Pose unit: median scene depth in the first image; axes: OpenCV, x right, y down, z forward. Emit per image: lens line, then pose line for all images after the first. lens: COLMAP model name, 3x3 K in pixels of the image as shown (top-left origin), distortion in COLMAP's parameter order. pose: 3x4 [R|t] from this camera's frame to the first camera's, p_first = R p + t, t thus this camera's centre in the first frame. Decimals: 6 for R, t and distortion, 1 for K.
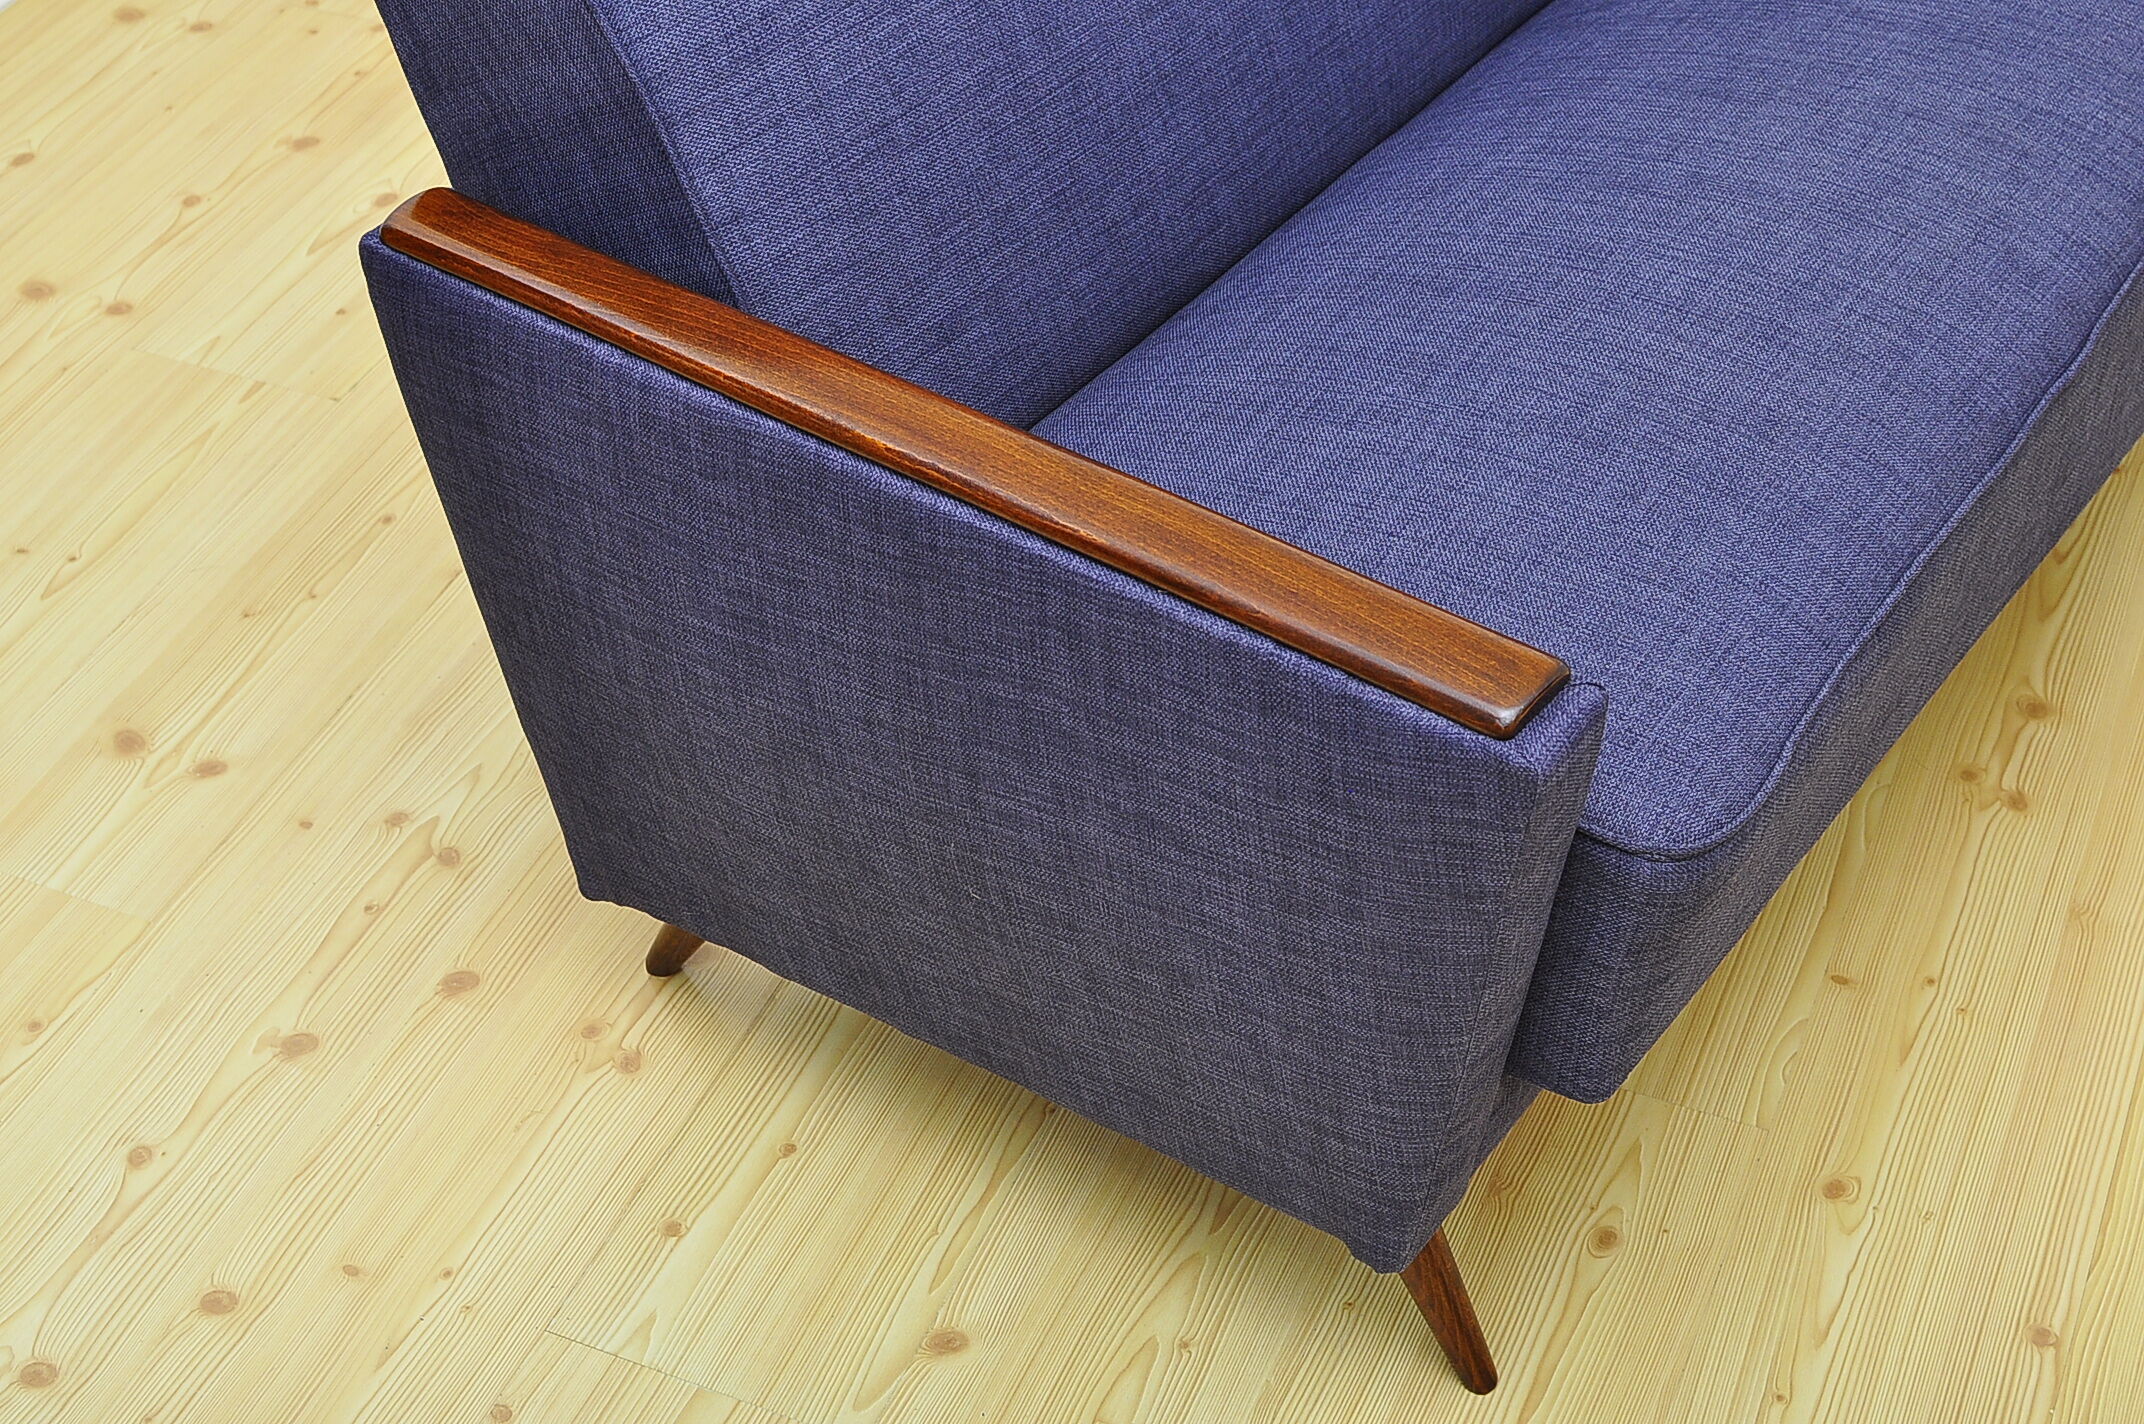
lens RADIAL K [[3372.2, 0, 1069.1], [0, 3372.2, 730.7], [0, 0, 1]] dist [-0.125848, 0.000000]
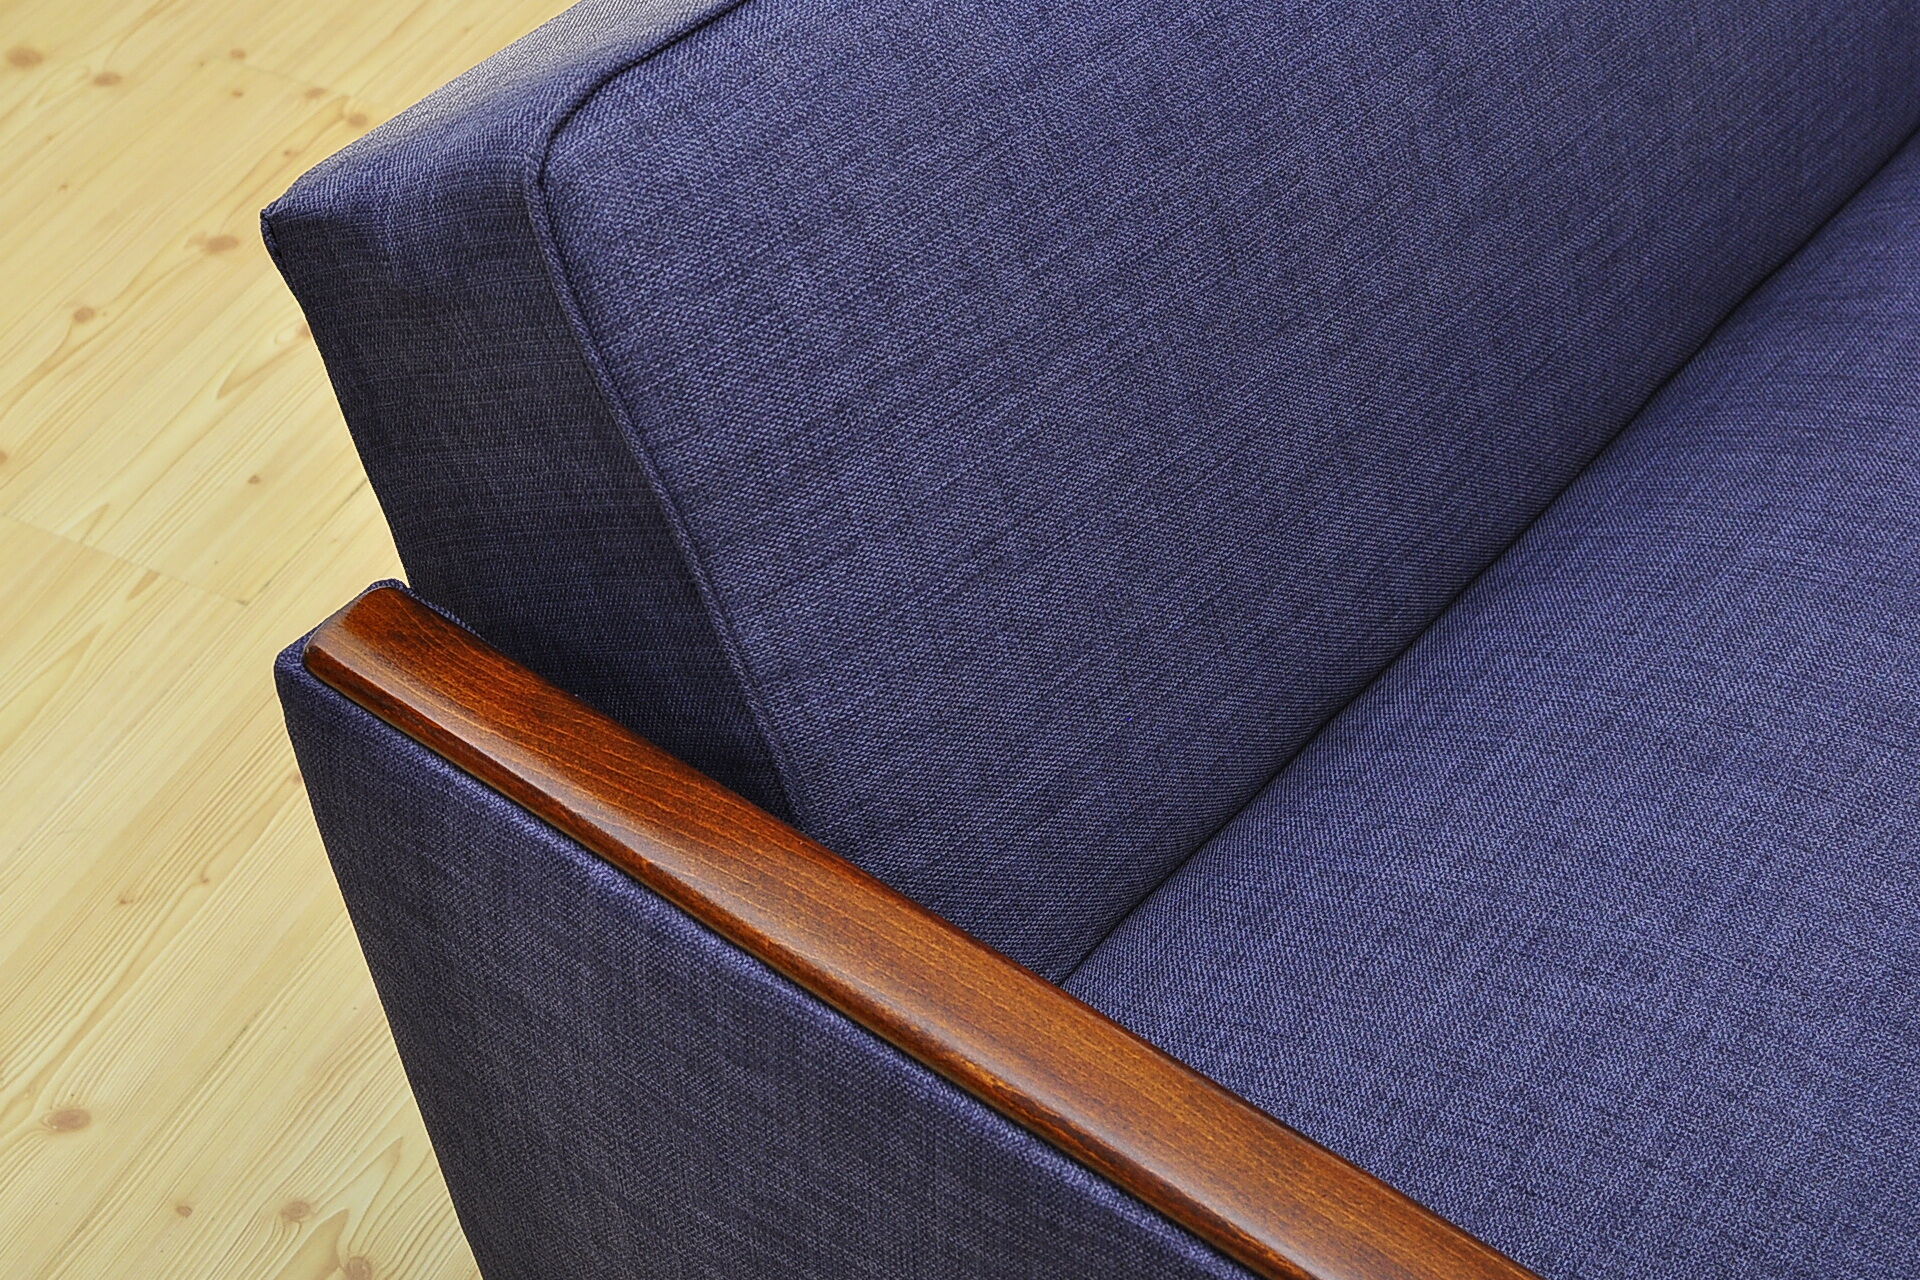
lens RADIAL K [[3356.9, 0, 894.9], [0, 3356.9, 708.5], [0, 0, 1]] dist [-0.135774, 0.000000]
pose [[0.998275, 0.055325, -0.019647, -0.059057], [-0.054316, 0.997338, 0.048646, -0.177089], [0.022286, -0.047495, 0.998623, 0.258688]]
